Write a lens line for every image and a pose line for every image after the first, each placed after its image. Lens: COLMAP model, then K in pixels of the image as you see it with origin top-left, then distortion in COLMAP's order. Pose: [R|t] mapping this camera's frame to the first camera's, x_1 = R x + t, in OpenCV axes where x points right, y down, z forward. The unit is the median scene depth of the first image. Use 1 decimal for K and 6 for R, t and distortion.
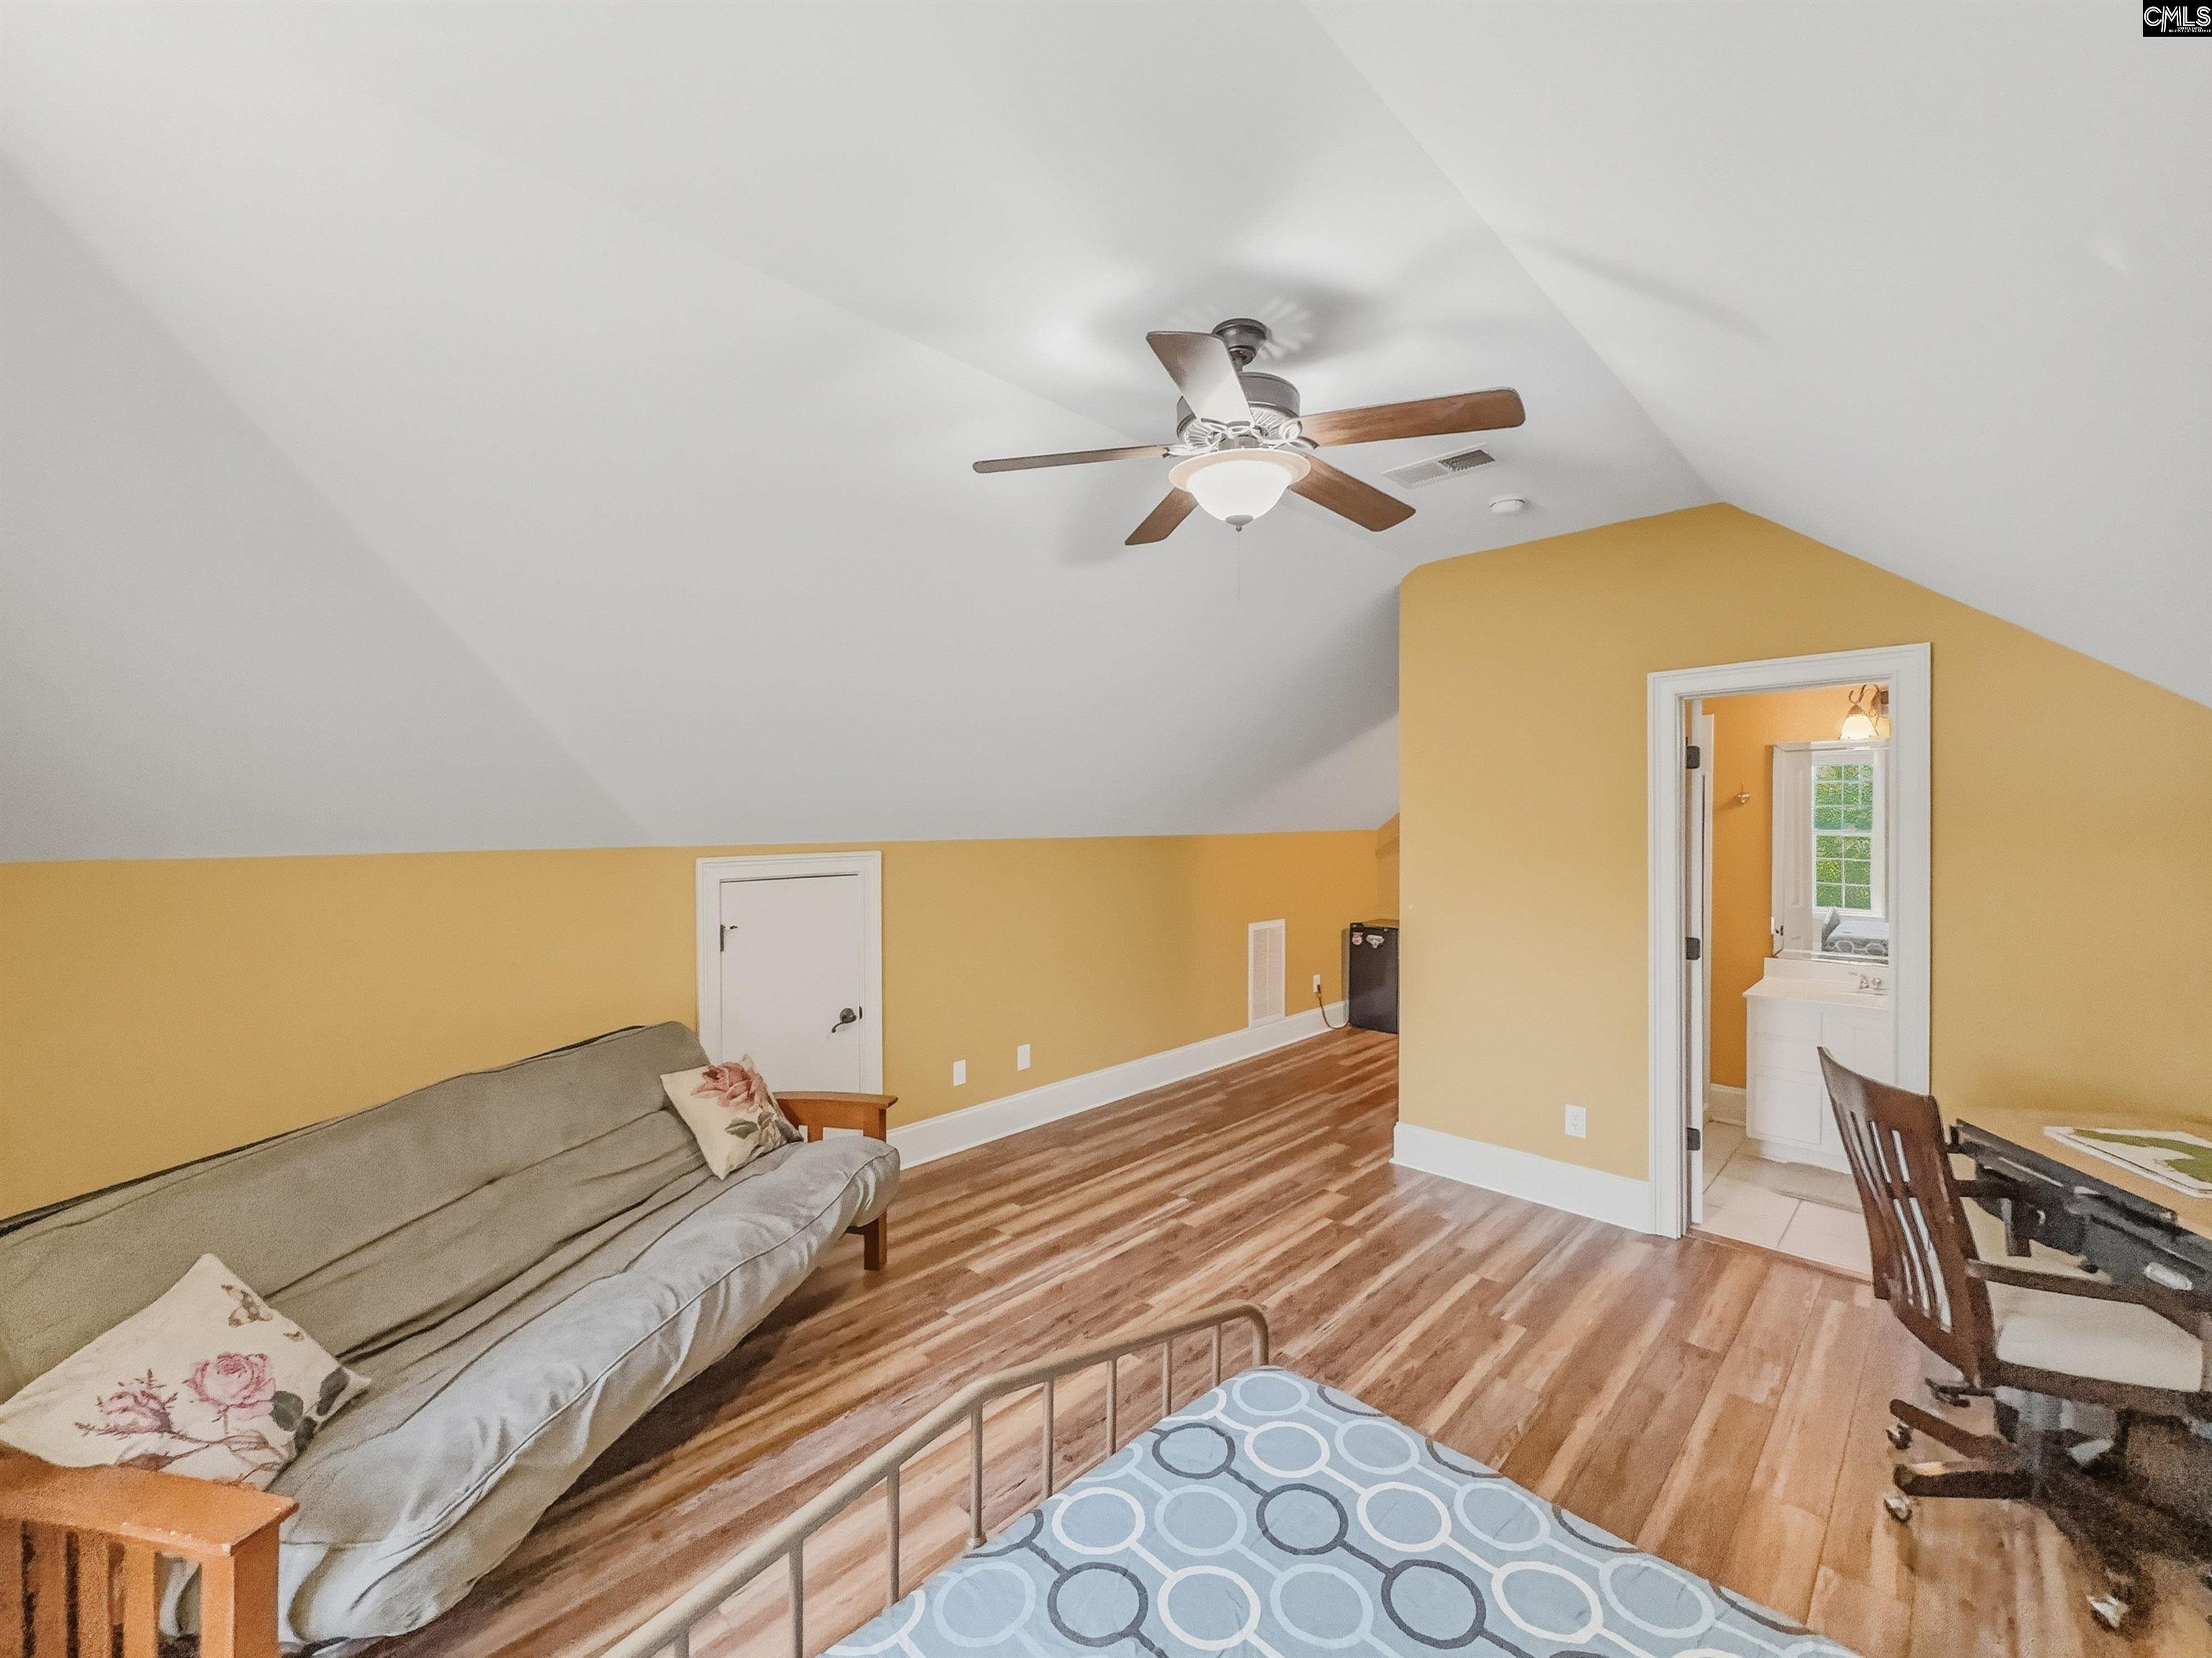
lens RADIAL K [[897.0, 0, 1109.7], [0, 897.0, 817.9], [0, 0, 1]] dist [-0.000296, -0.000011]
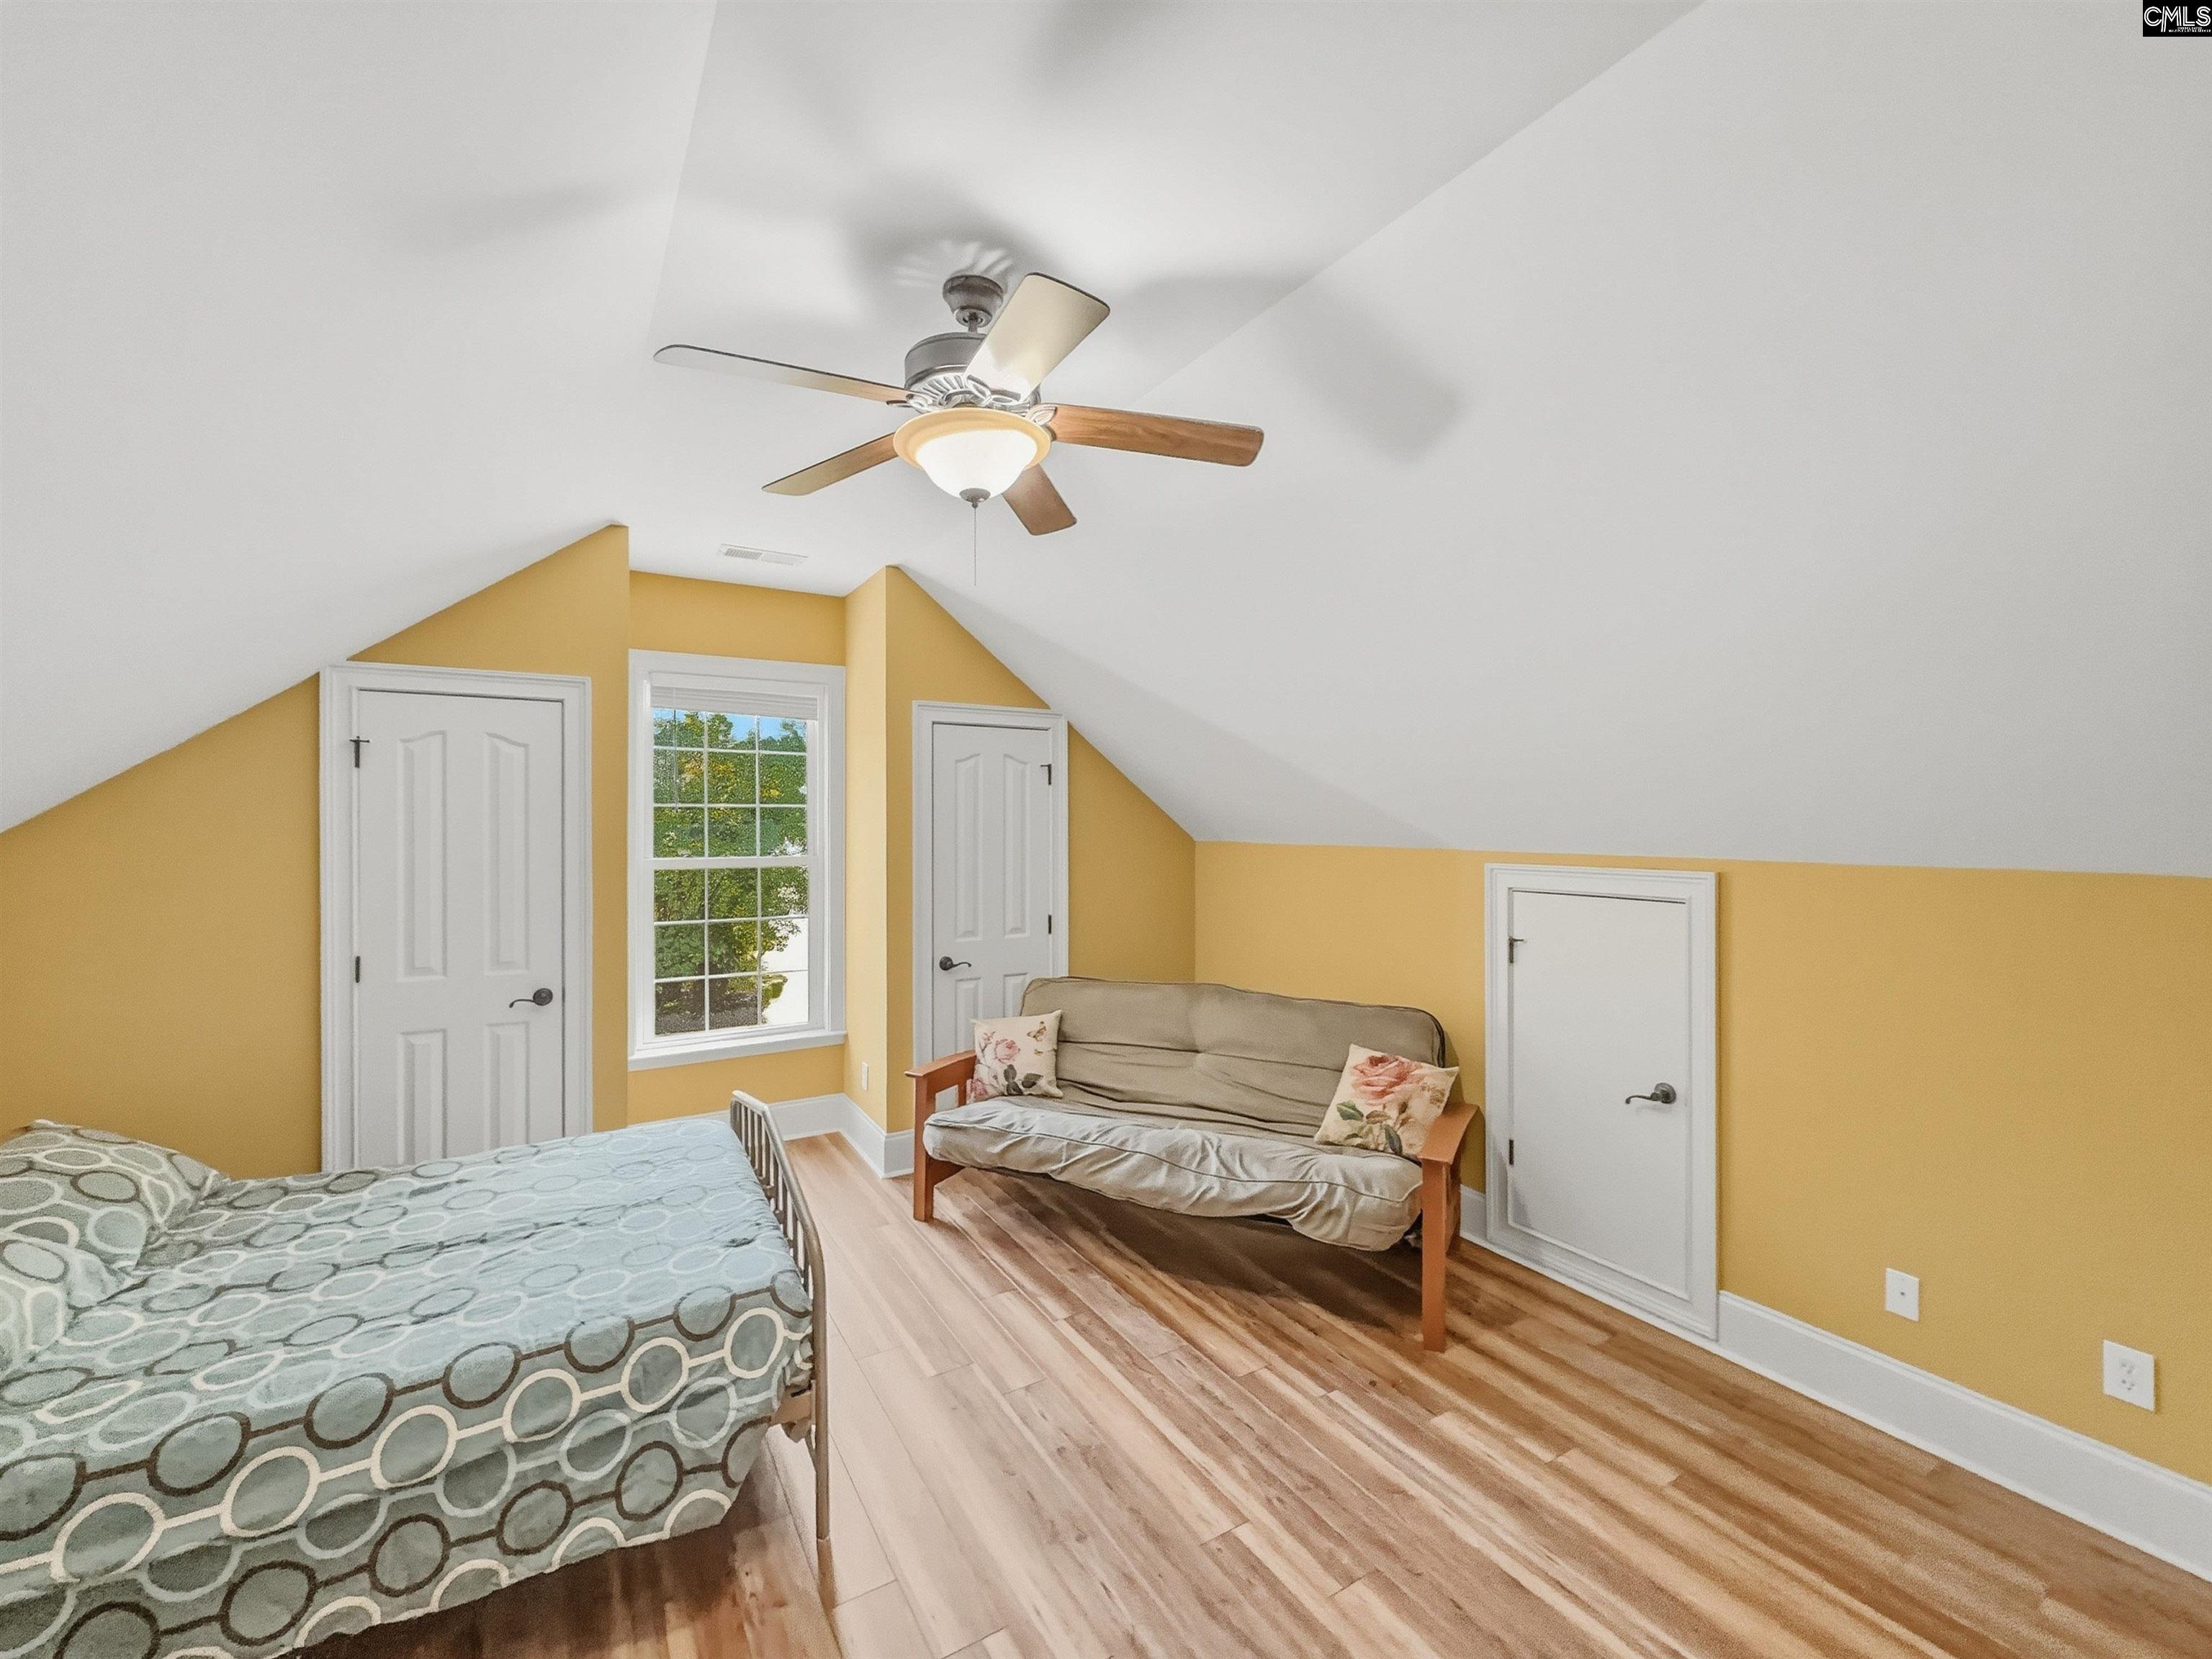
lens RADIAL K [[909.4, 0, 1104.9], [0, 909.4, 803.2], [0, 0, 1]] dist [-0.000005, 0.000132]
pose [[-0.243197, -0.013776, -0.969879, 0.696240], [-0.000864, 0.999902, -0.013985, -0.007798], [0.969977, -0.002564, -0.243185, 0.944735]]
